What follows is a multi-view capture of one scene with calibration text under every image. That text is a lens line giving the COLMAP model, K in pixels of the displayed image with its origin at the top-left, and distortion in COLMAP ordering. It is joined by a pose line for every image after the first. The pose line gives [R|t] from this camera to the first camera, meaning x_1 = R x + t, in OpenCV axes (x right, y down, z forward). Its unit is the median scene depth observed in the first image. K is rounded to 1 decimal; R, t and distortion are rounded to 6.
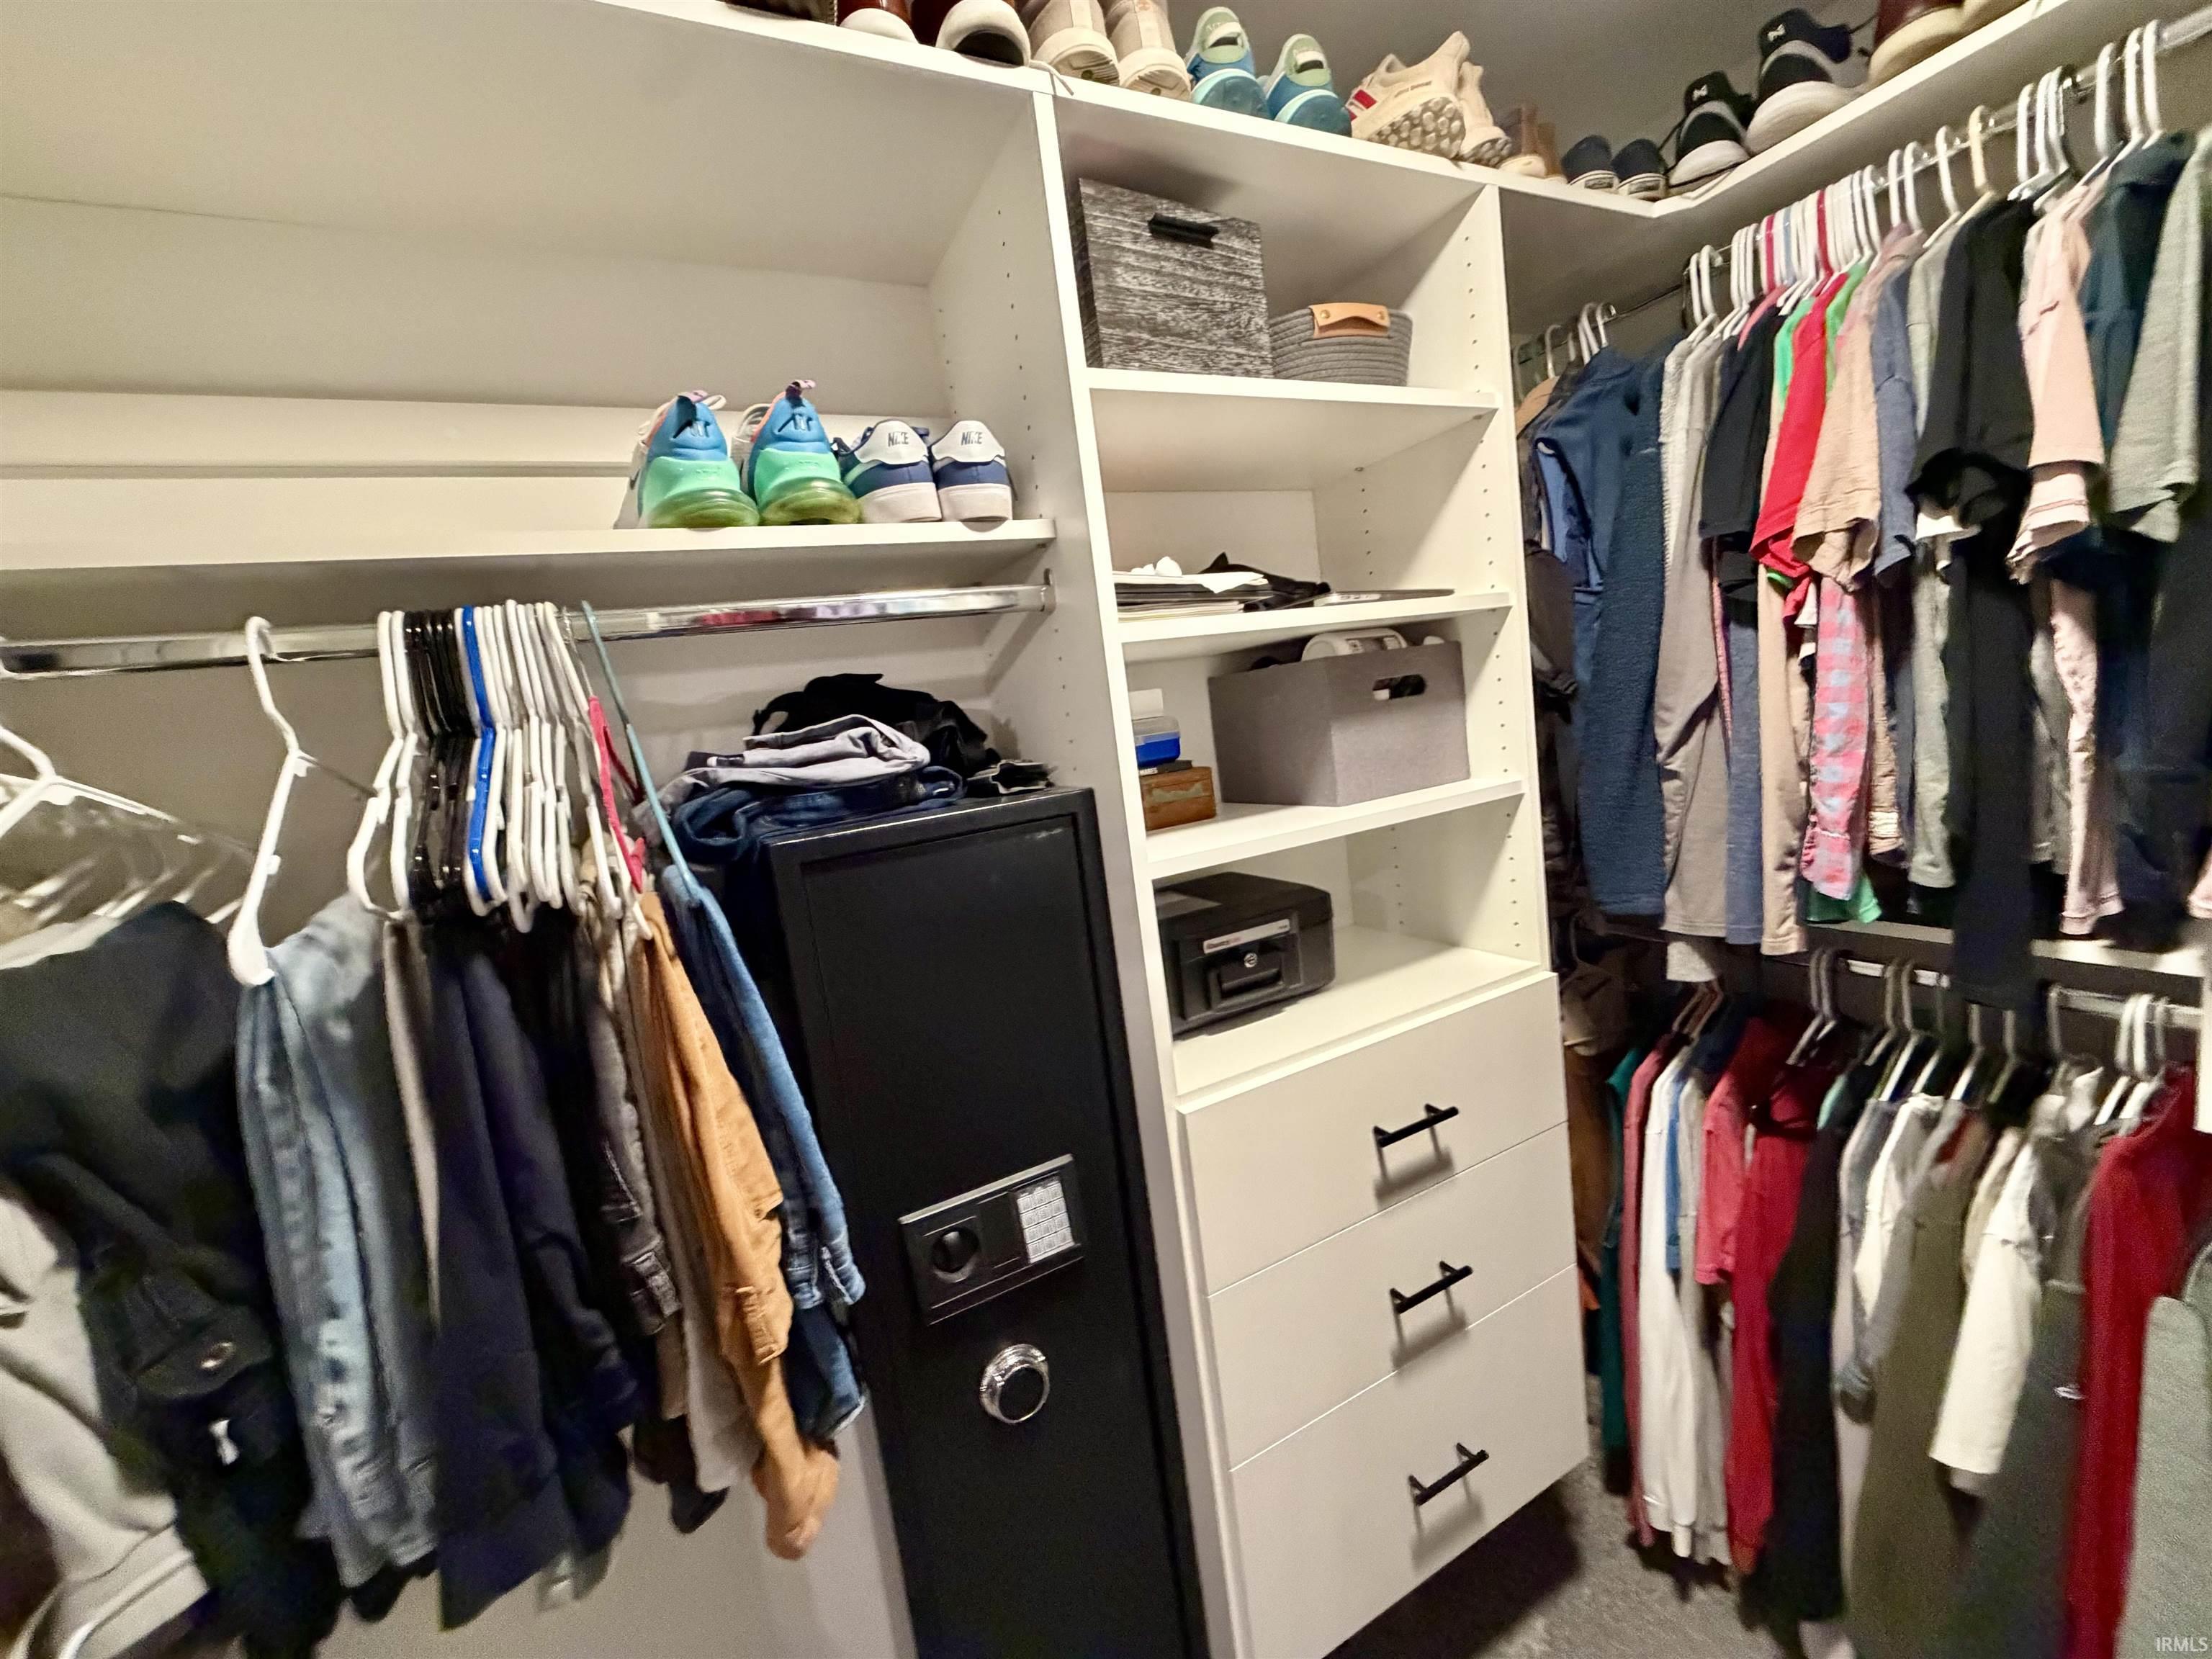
lens RADIAL K [[879.7, 0, 1098.7], [0, 879.7, 832.0], [0, 0, 1]] dist [-0.000301, -0.000556]
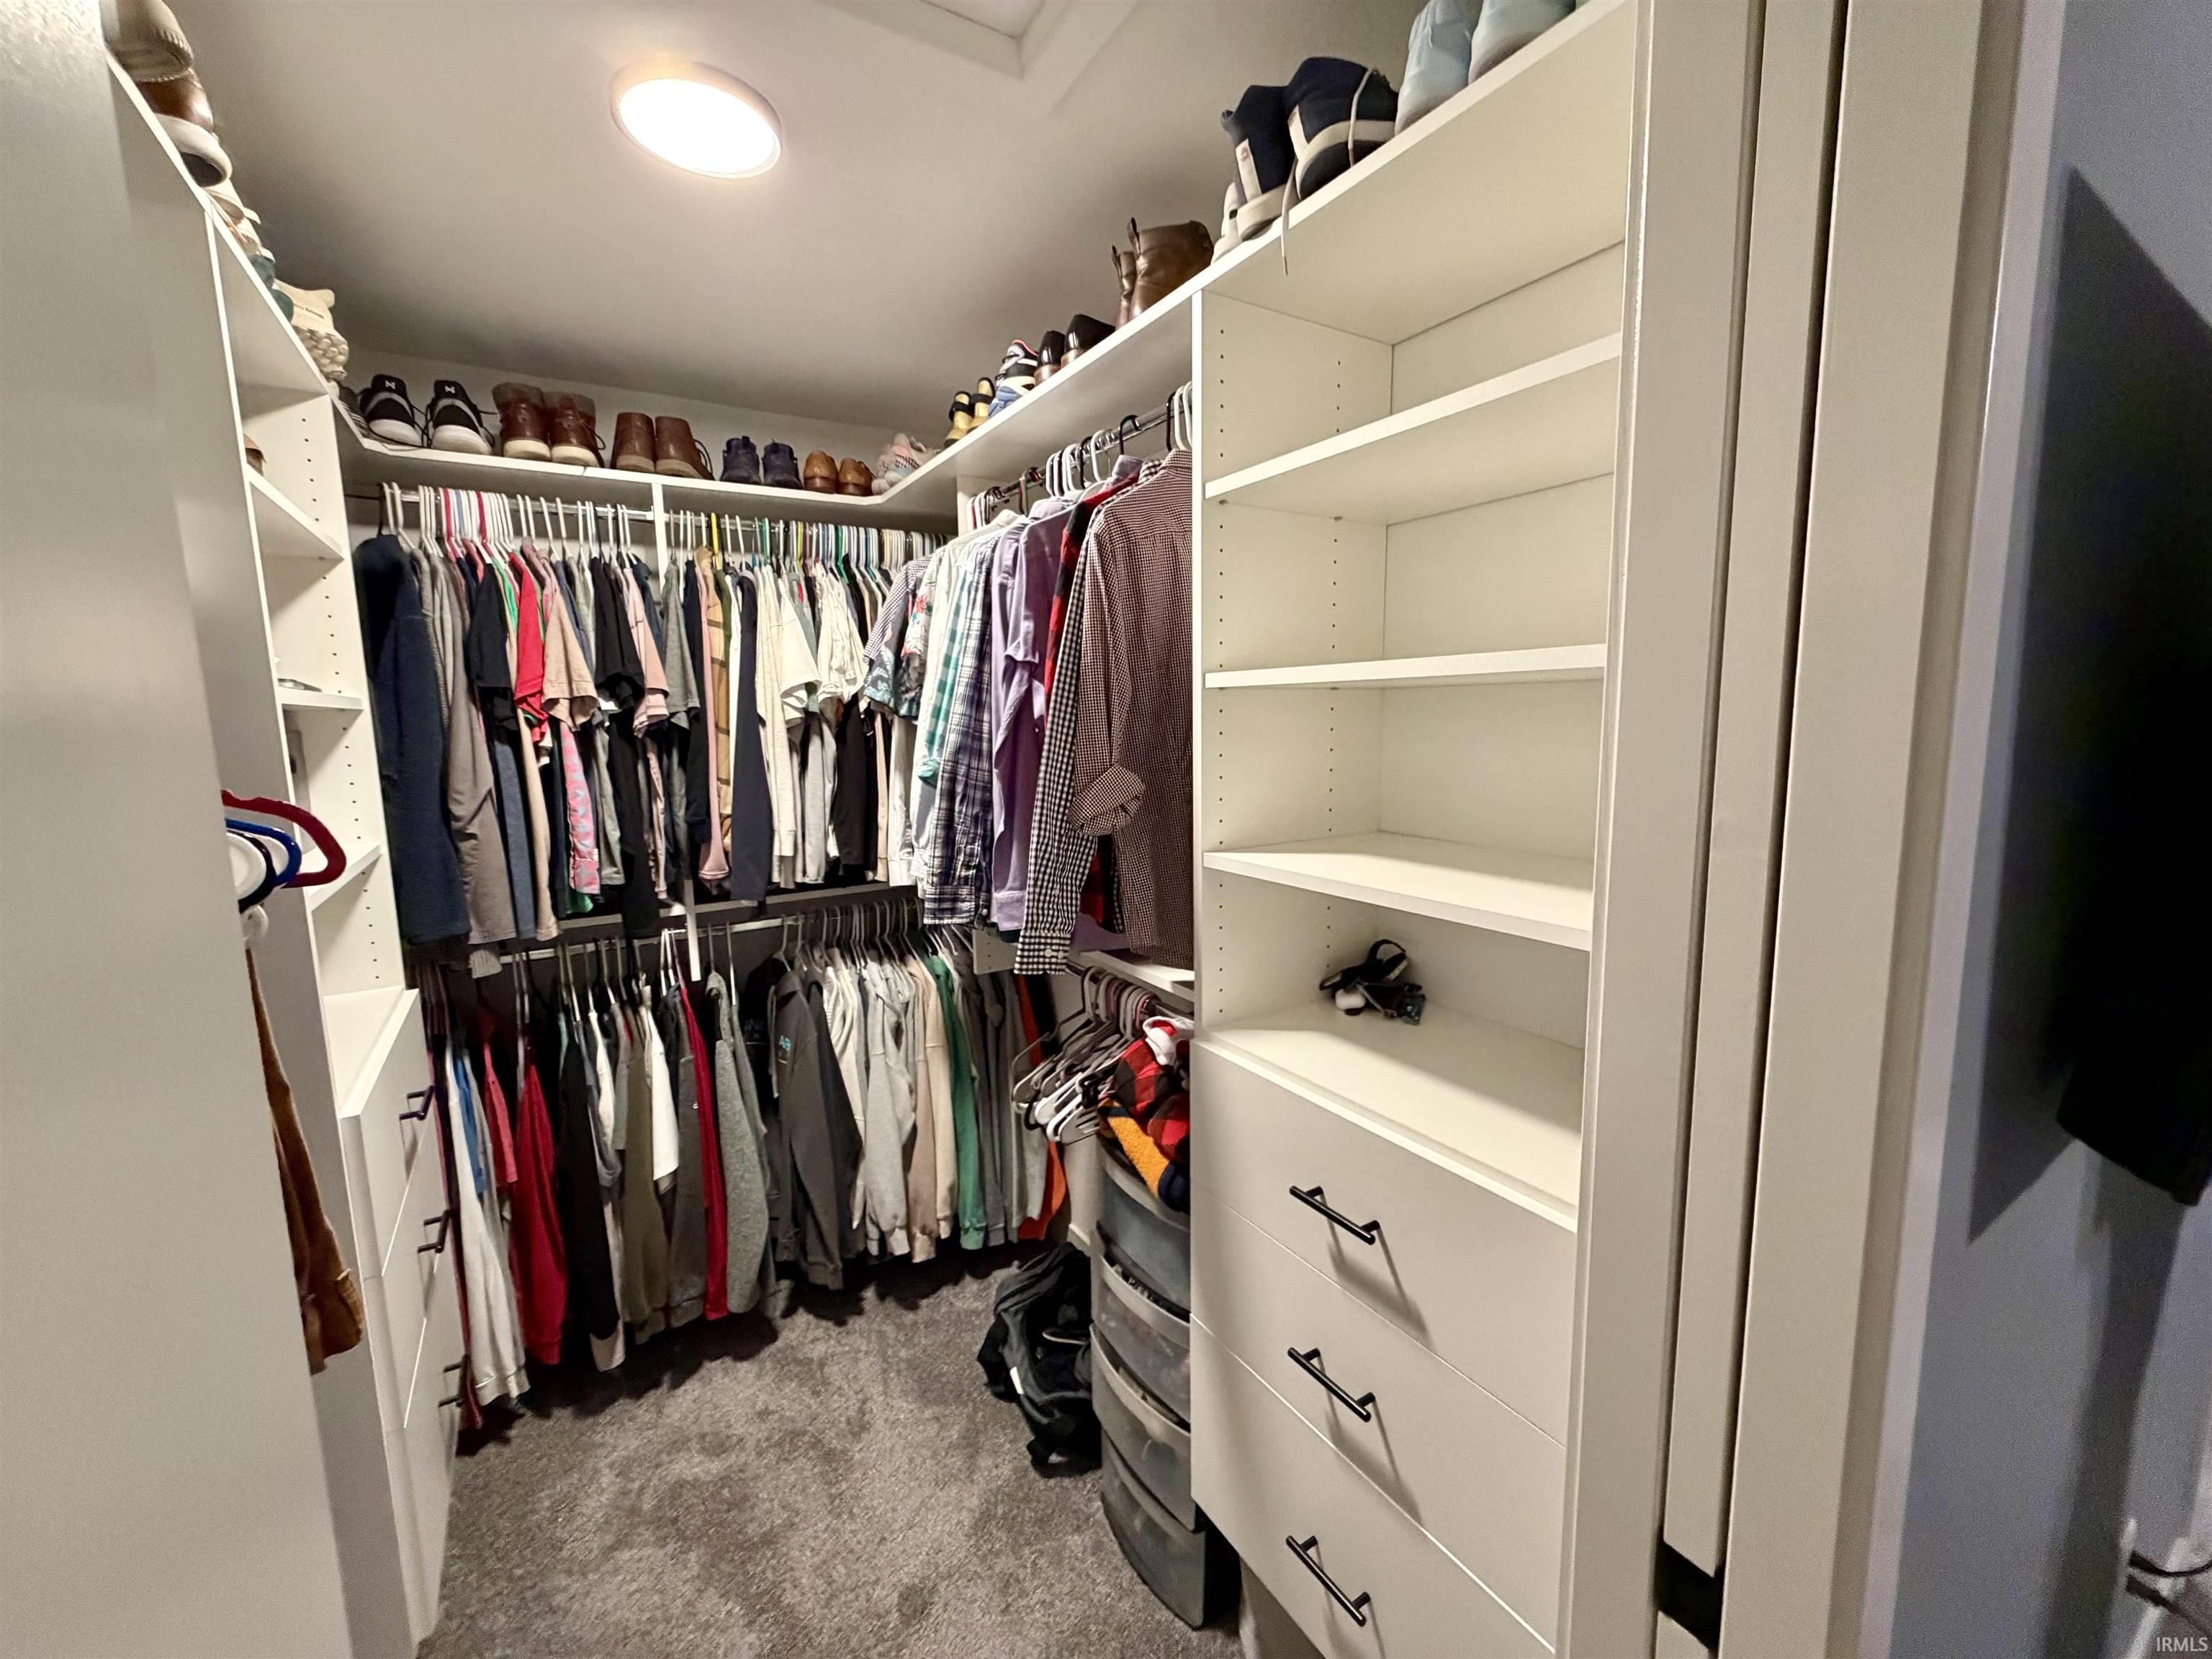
lens RADIAL K [[879.7, 0, 1103.7], [0, 879.7, 829.6], [0, 0, 1]] dist [-0.000301, -0.000556]
pose [[-0.089760, 0.004337, 0.995954, -1.025539], [0.158804, 0.987259, 0.010013, 0.087143], [-0.983221, 0.159060, -0.089306, 0.078452]]
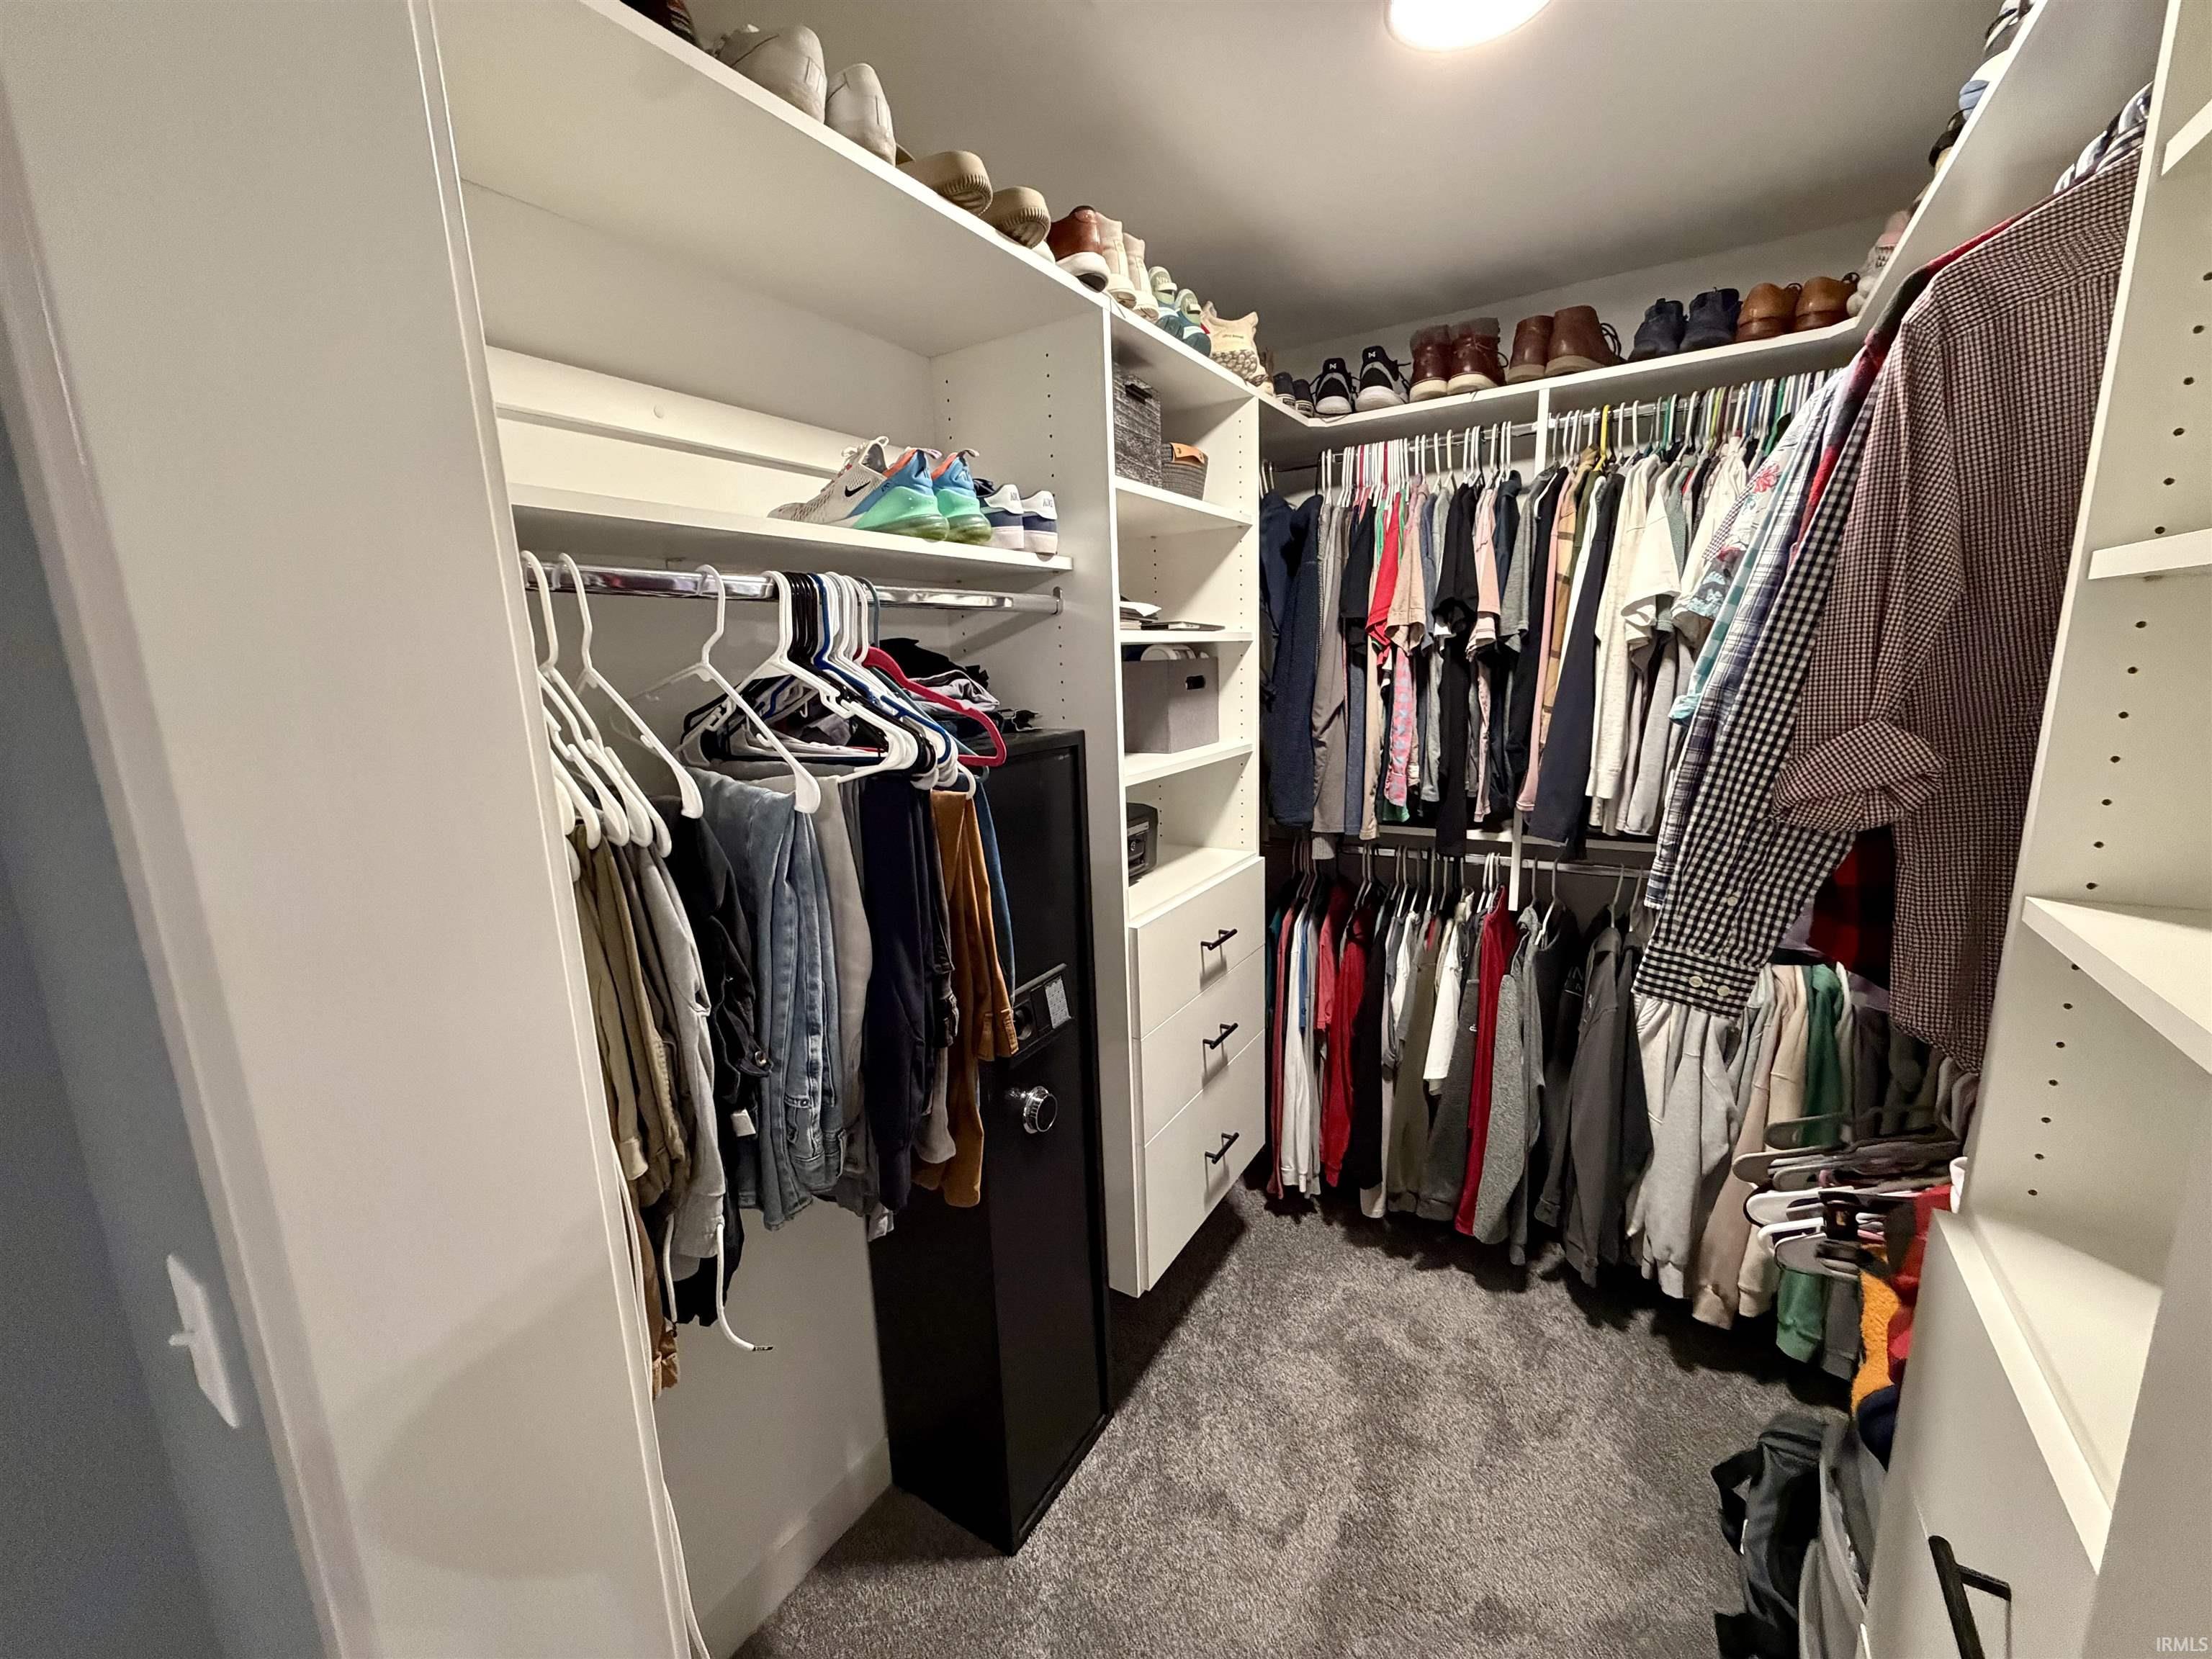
lens RADIAL K [[879.7, 0, 1101.4], [0, 879.7, 830.8], [0, 0, 1]] dist [-0.000301, -0.000556]
pose [[0.853983, 0.000970, 0.520301, -0.750275], [-0.009739, 0.999853, 0.014121, 0.101941], [-0.520210, -0.017126, 0.853866, -0.351459]]
